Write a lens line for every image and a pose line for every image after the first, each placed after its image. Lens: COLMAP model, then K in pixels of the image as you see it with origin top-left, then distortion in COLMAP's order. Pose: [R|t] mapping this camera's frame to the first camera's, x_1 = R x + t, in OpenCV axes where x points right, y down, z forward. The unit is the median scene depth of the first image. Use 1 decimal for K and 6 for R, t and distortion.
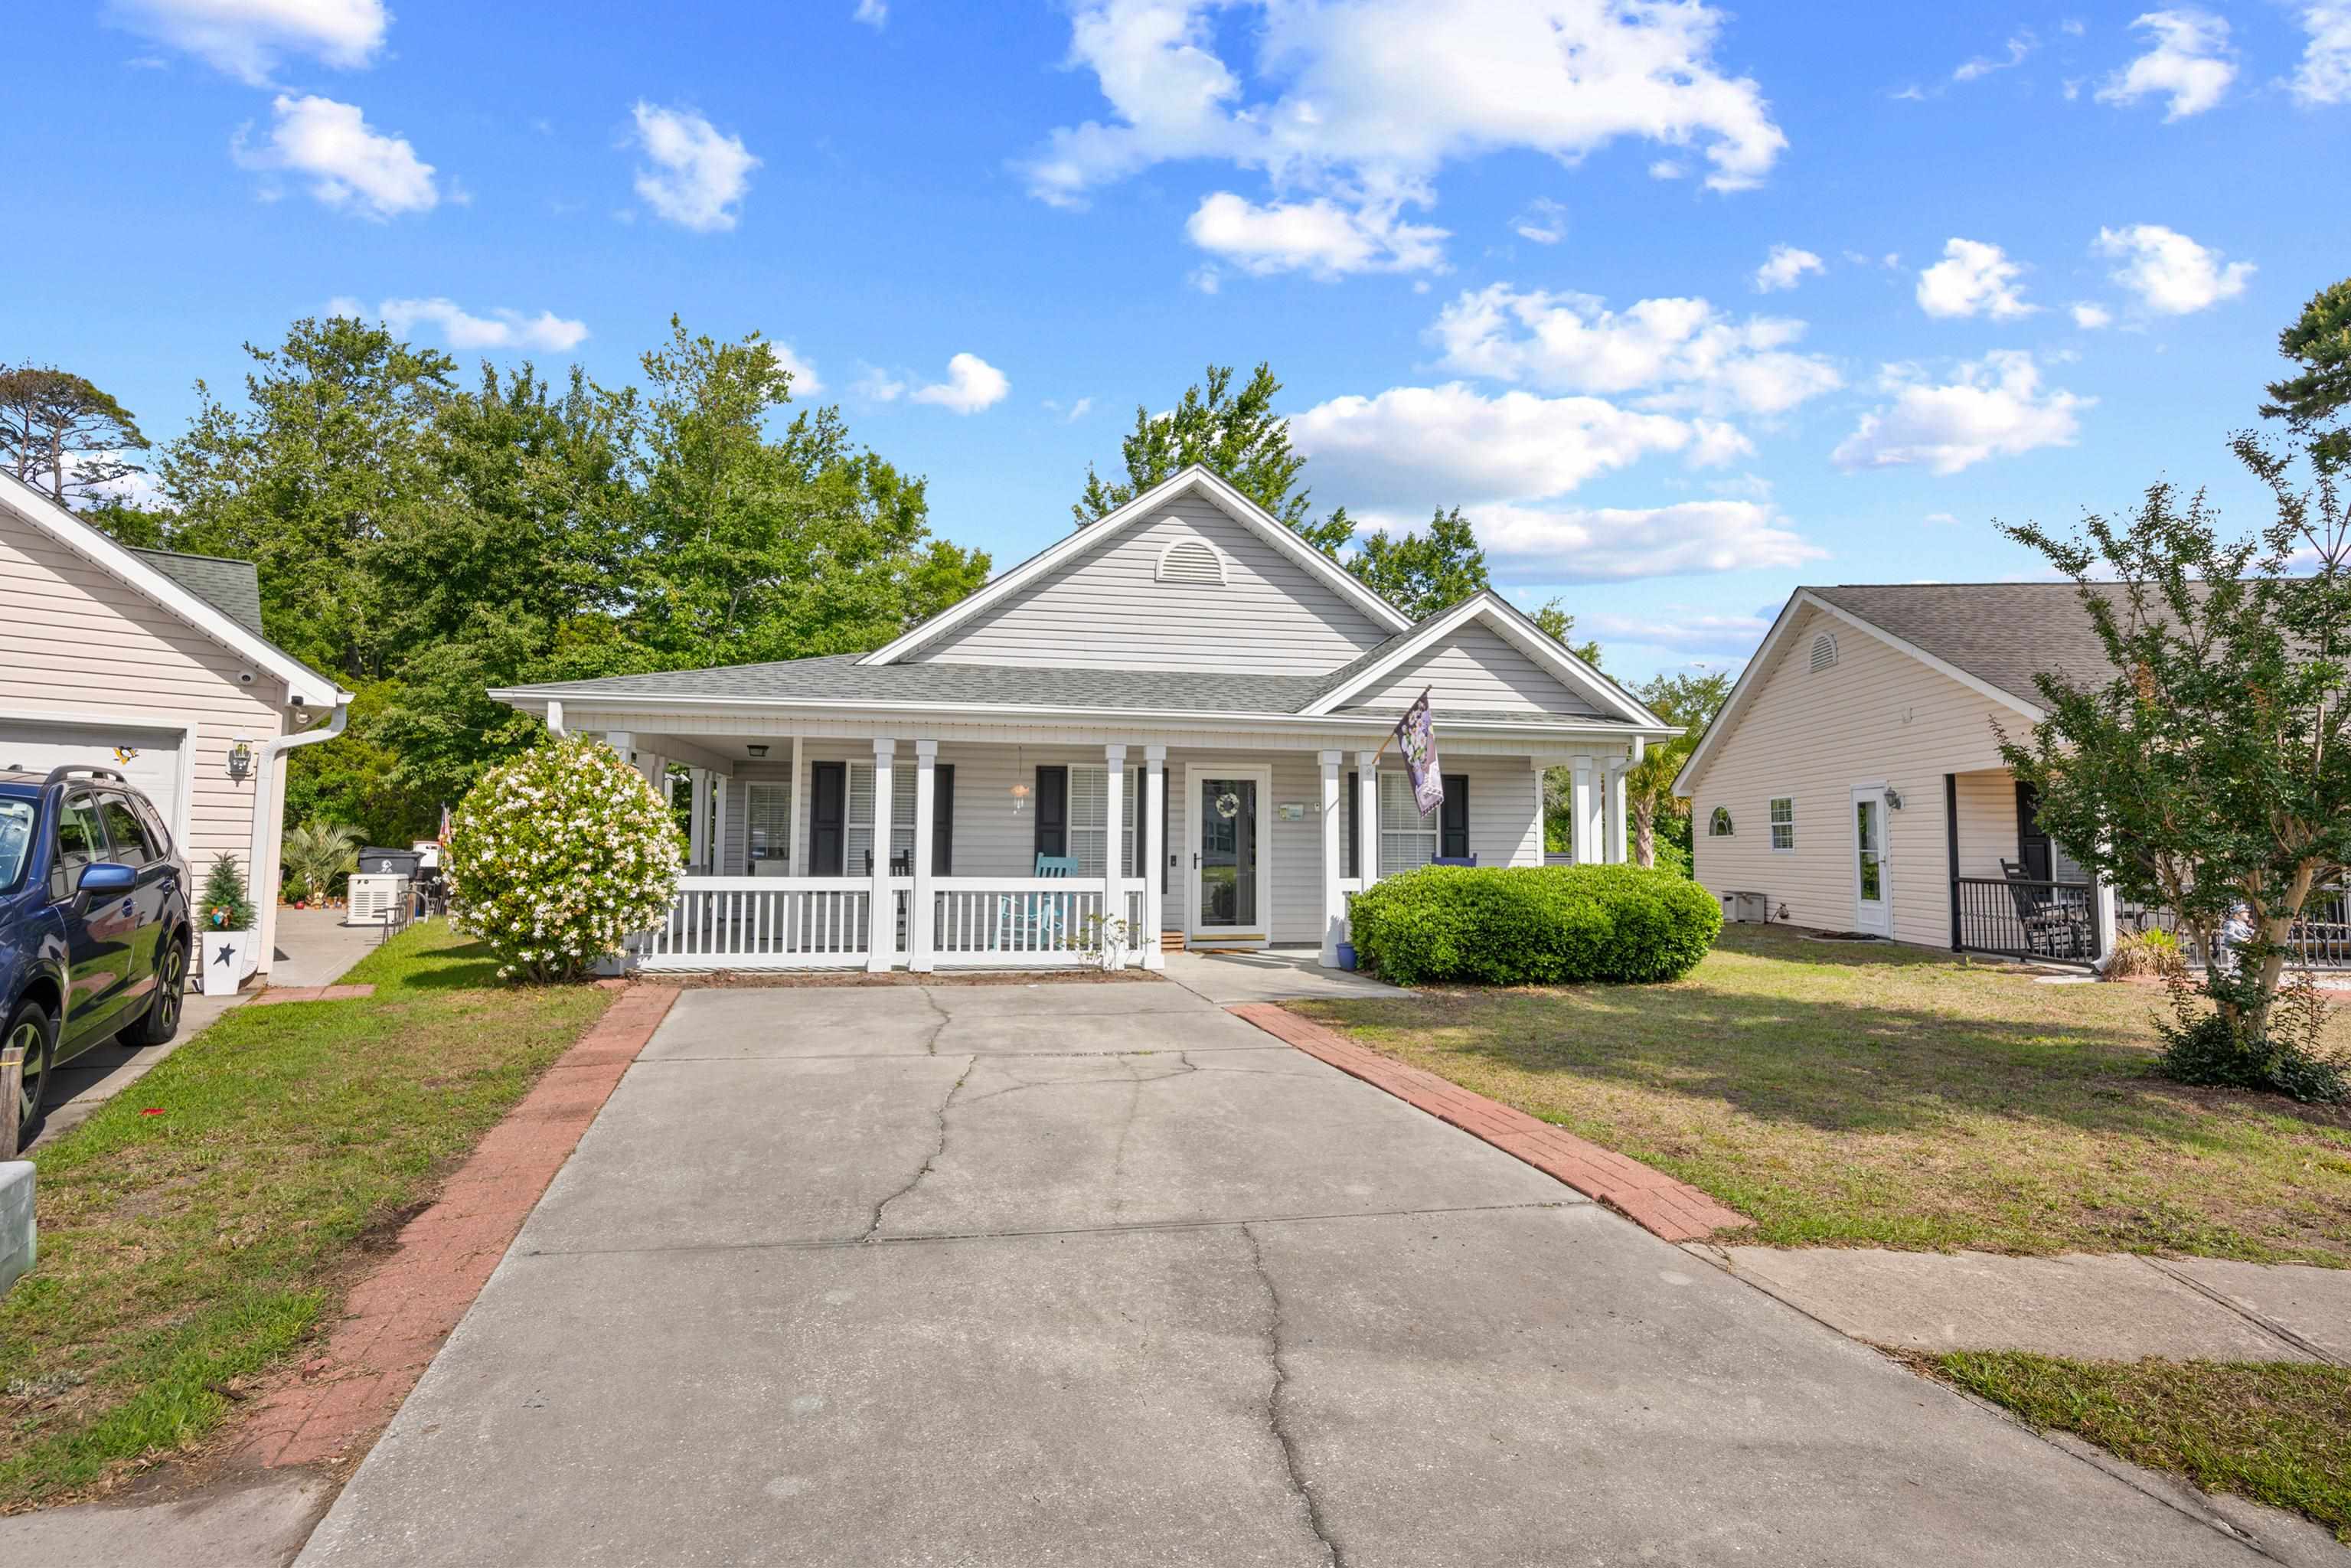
lens RADIAL K [[1118.4, 0, 1181.6], [0, 1118.4, 863.8], [0, 0, 1]] dist [-0.017681, 0.001610]
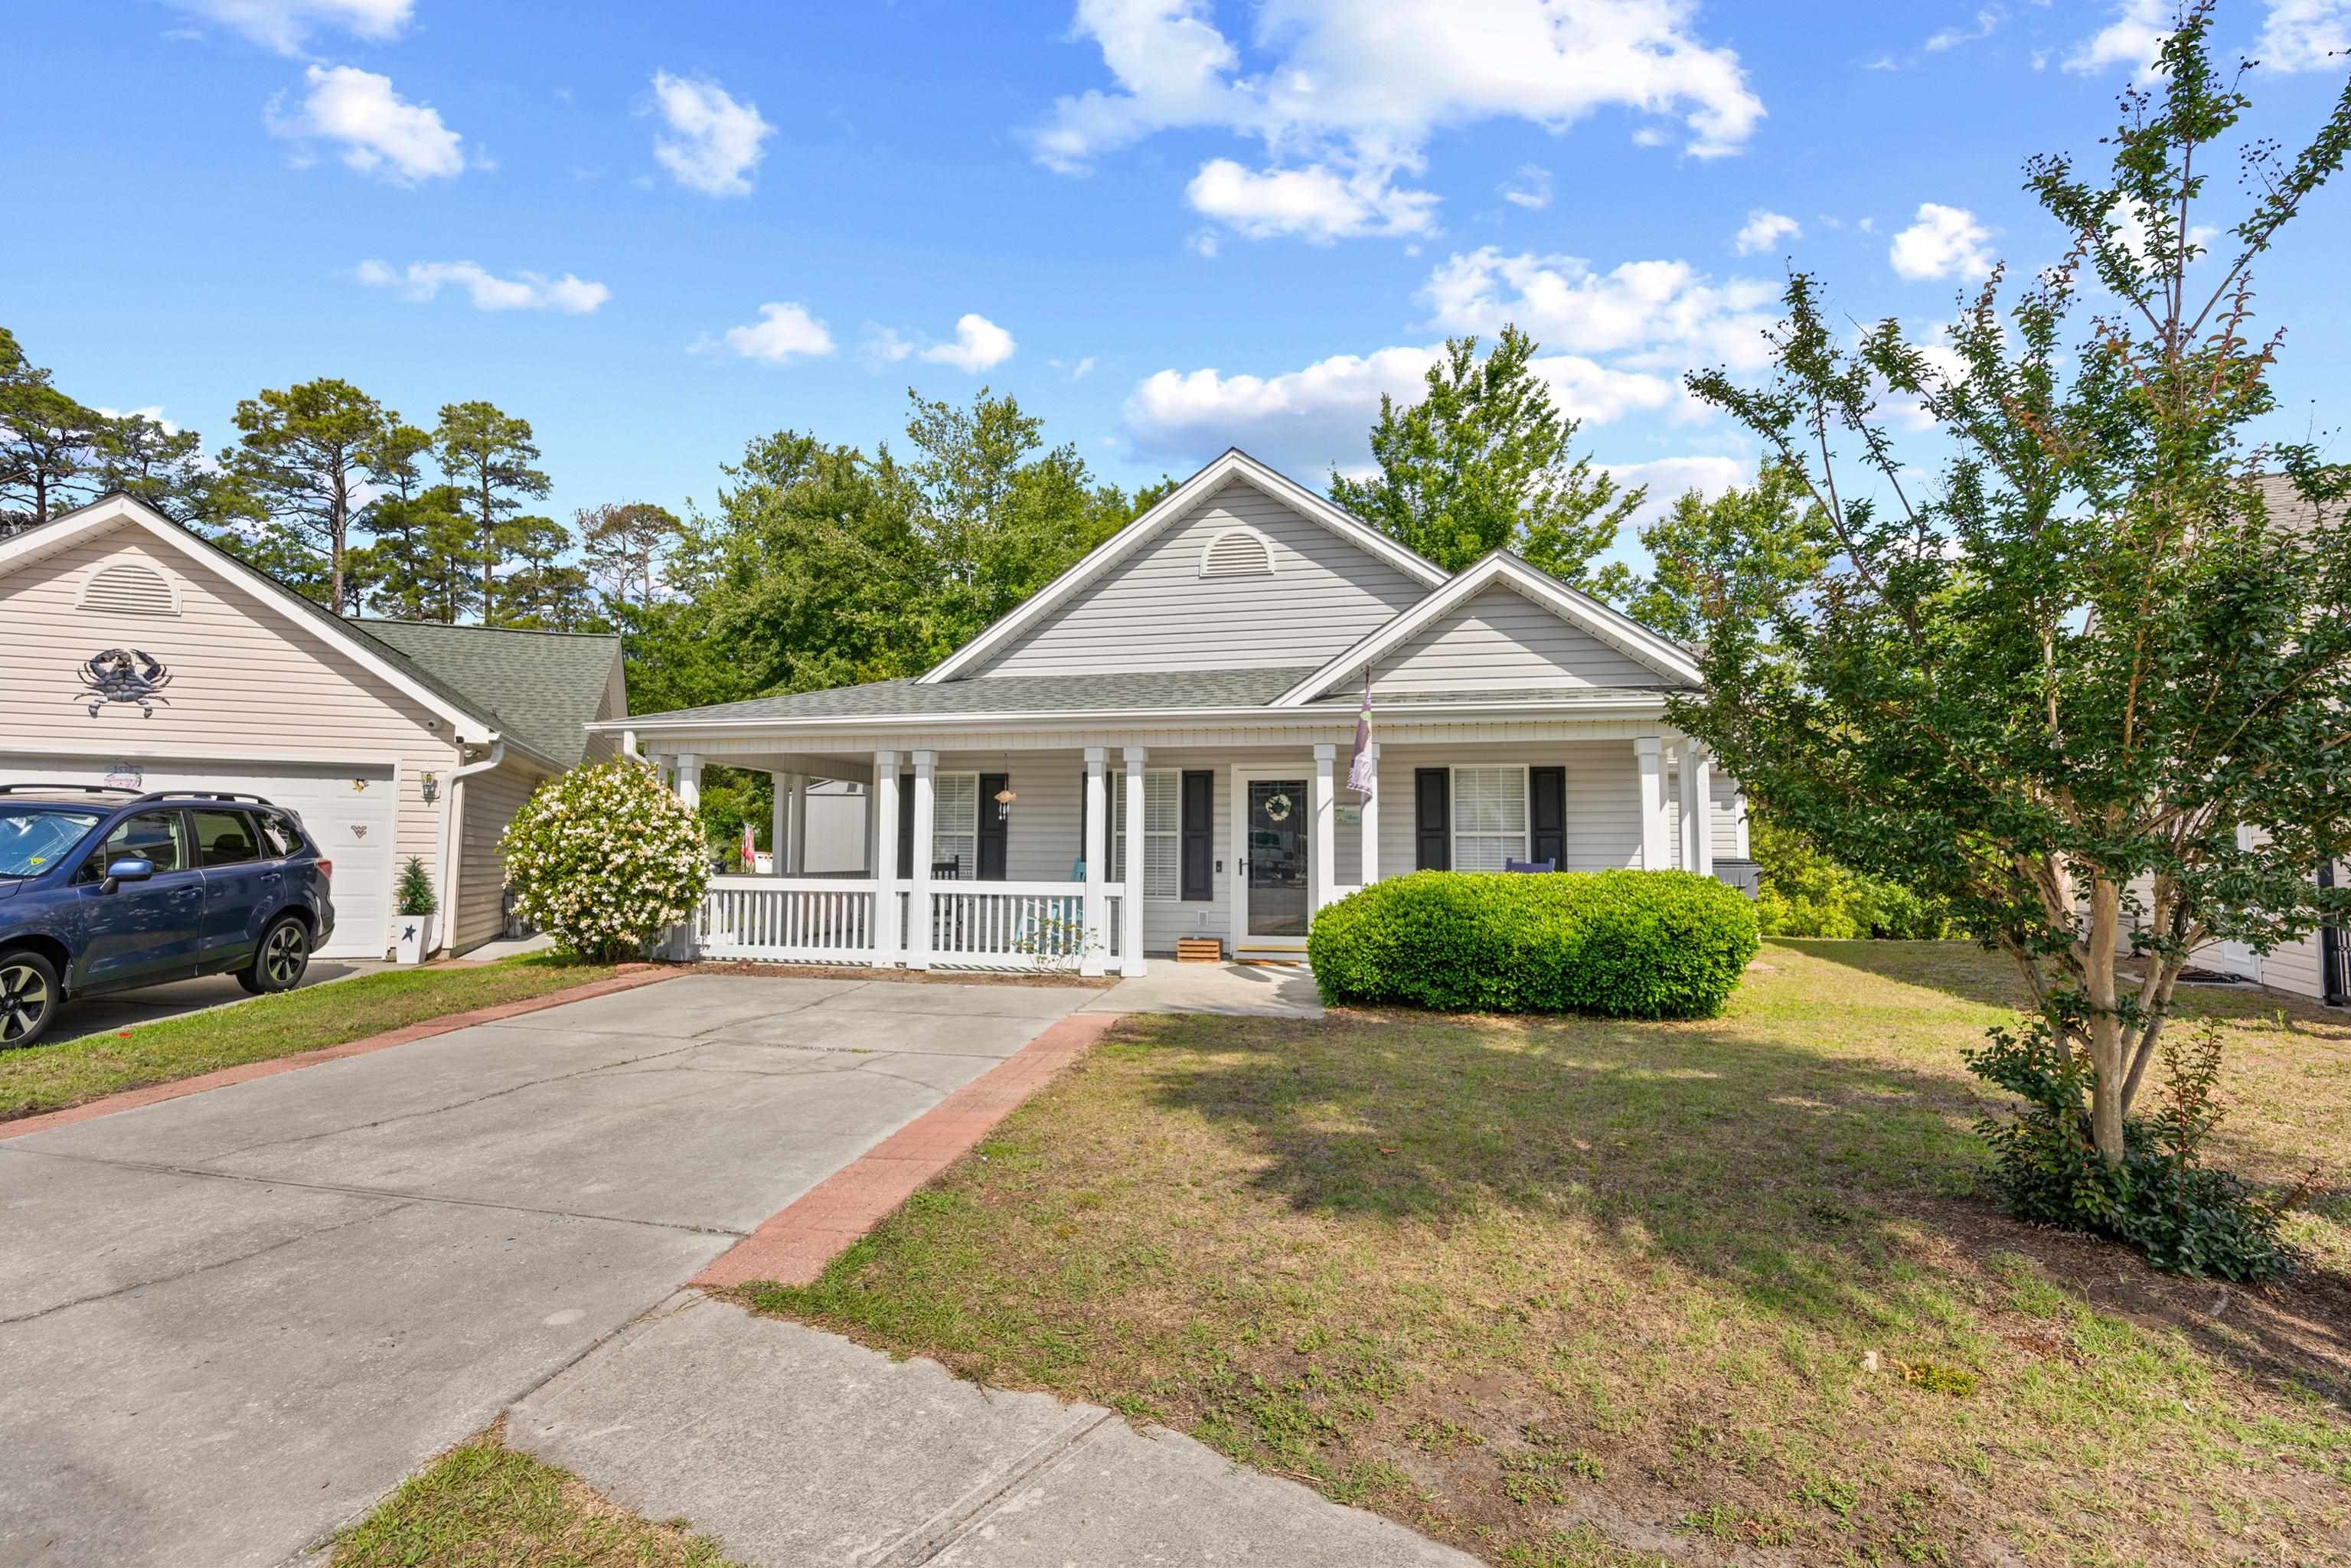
lens RADIAL K [[1118.4, 0, 1181.6], [0, 1118.4, 863.8], [0, 0, 1]] dist [-0.017681, 0.001610]
pose [[0.908468, 0.000910, -0.417954, 0.424419], [-0.005859, 0.999927, -0.010558, 0.006207], [0.417914, 0.012041, 0.908407, 0.134450]]
